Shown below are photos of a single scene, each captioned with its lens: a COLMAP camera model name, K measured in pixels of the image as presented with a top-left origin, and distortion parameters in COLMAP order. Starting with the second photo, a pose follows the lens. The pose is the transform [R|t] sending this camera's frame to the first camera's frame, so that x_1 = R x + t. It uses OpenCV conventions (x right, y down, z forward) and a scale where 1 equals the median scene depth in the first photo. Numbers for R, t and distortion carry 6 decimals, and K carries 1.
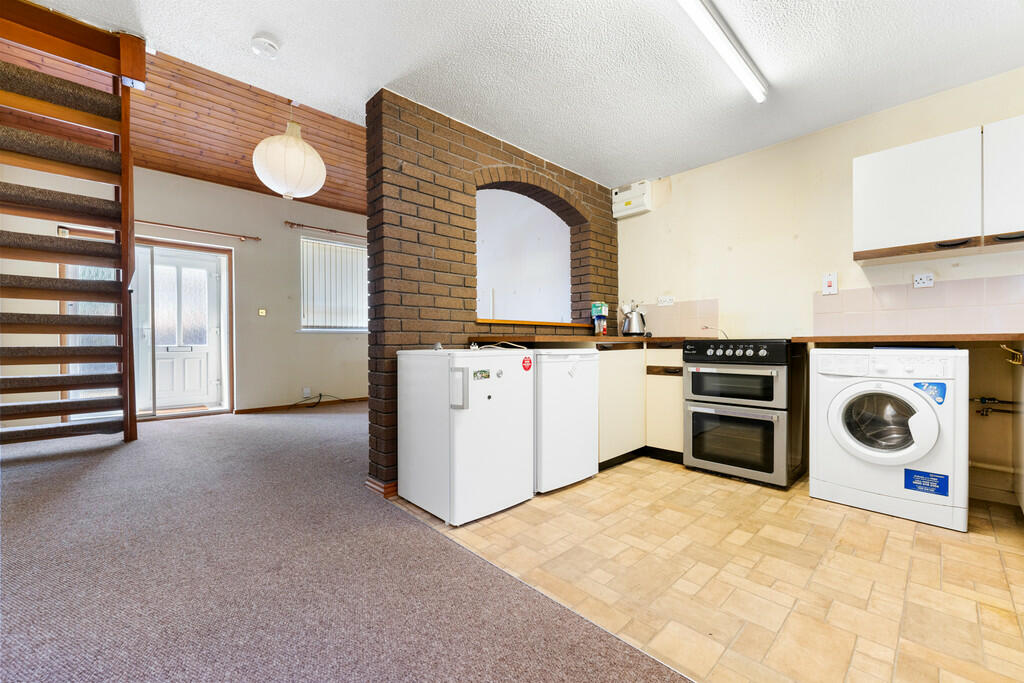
lens RADIAL K [[415.4, 0, 506.0], [0, 415.4, 345.5], [0, 0, 1]] dist [0.000501, -0.000466]
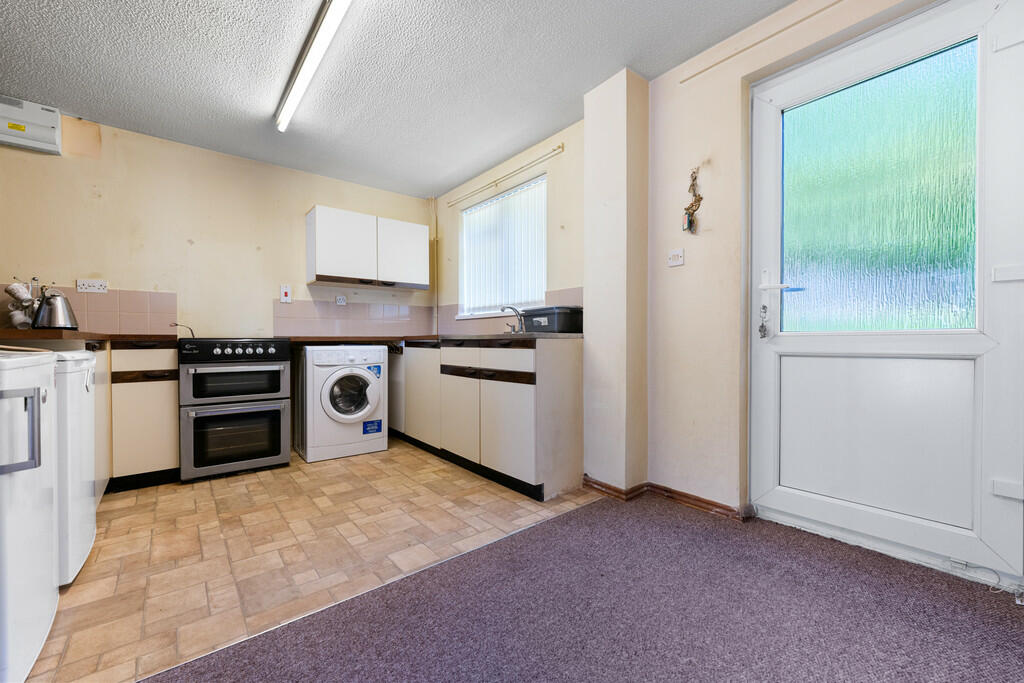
lens RADIAL K [[415.4, 0, 510.7], [0, 415.4, 343.5], [0, 0, 1]] dist [0.000501, -0.000466]
pose [[0.055257, -0.004033, 0.998464, -0.500187], [0.006912, 0.999969, 0.003656, -0.000865], [-0.998448, 0.006699, 0.055283, 0.310831]]
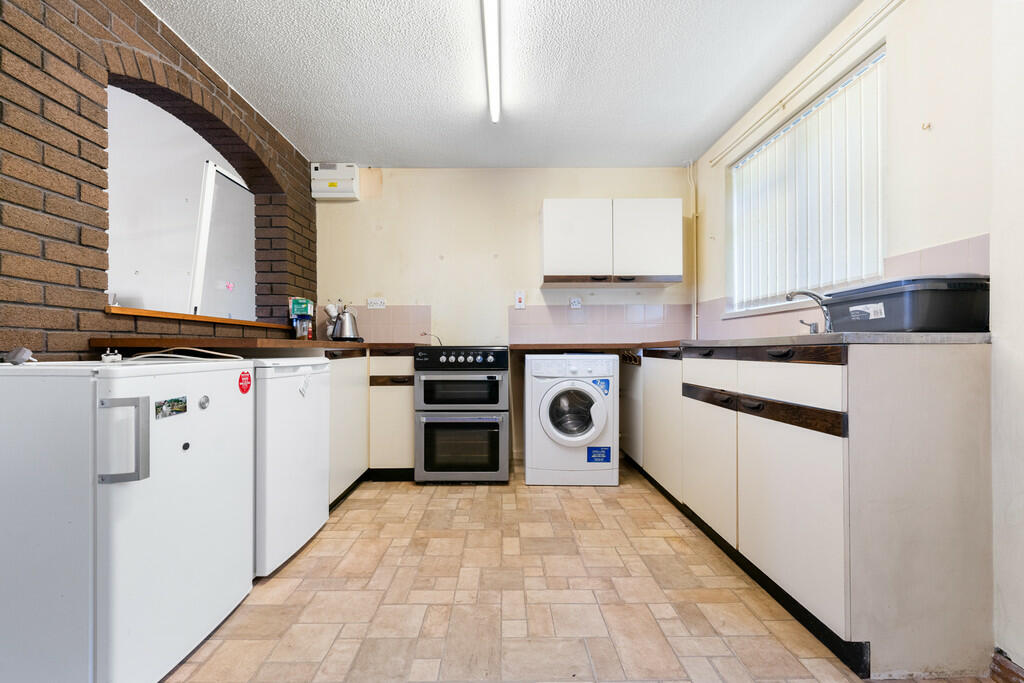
lens RADIAL K [[415.4, 0, 505.8], [0, 415.4, 347.4], [0, 0, 1]] dist [0.000501, -0.000466]
pose [[0.673986, 0.004821, 0.738728, -0.147856], [0.003179, 0.999951, -0.009426, -0.001797], [-0.738737, 0.008701, 0.673938, 0.273556]]
